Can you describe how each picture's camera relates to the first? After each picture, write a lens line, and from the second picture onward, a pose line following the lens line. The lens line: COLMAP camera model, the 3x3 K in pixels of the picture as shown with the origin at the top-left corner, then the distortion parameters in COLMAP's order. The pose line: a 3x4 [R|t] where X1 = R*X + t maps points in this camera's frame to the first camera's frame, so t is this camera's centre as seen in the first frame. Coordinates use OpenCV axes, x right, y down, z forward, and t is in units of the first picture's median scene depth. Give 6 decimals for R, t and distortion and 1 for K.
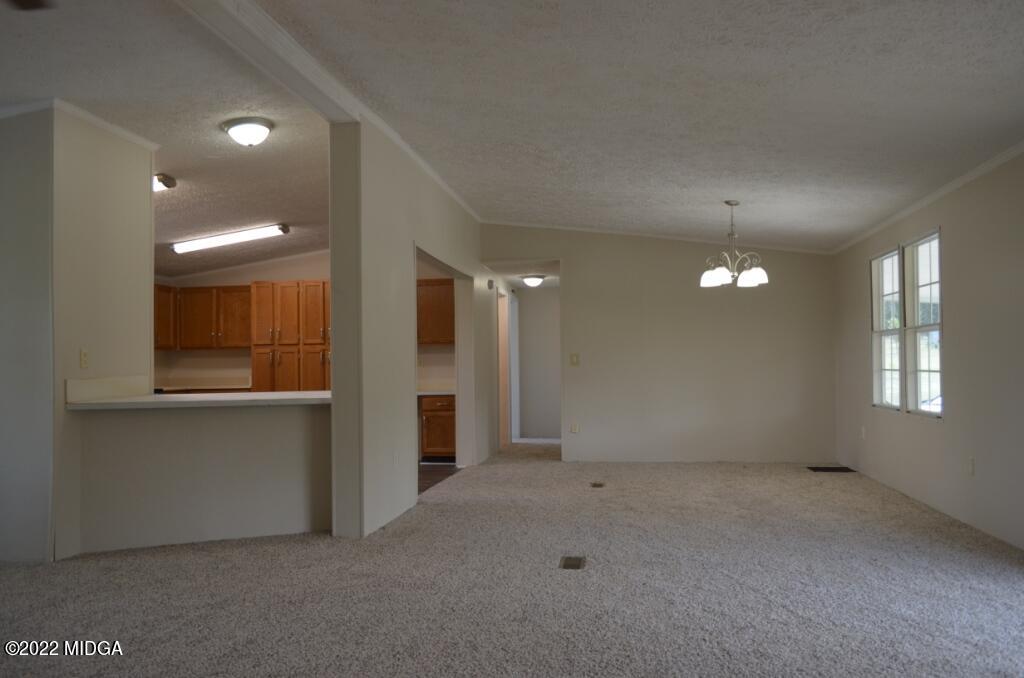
lens RADIAL K [[813.4, 0, 518.0], [0, 813.4, 342.3], [0, 0, 1]] dist [-0.009133, -0.000397]
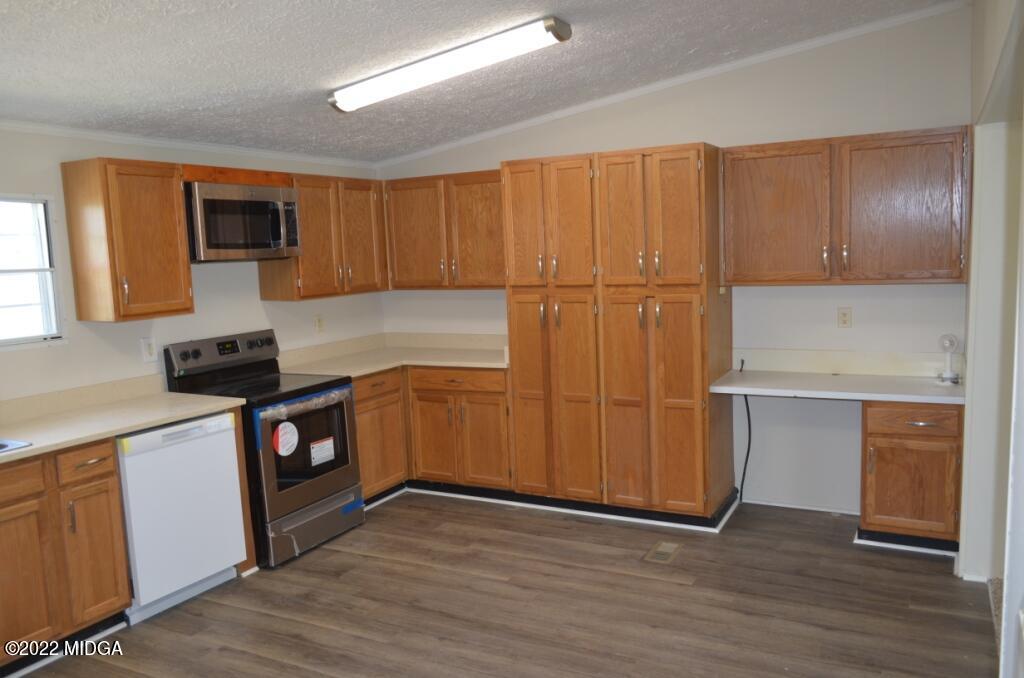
lens RADIAL K [[813.4, 0, 507.5], [0, 813.4, 339.5], [0, 0, 1]] dist [-0.009133, -0.000397]
pose [[0.938570, 0.015428, -0.344745, -0.147069], [0.037600, 0.988481, 0.146603, -0.039621], [0.343036, -0.150559, 0.927178, 0.513205]]
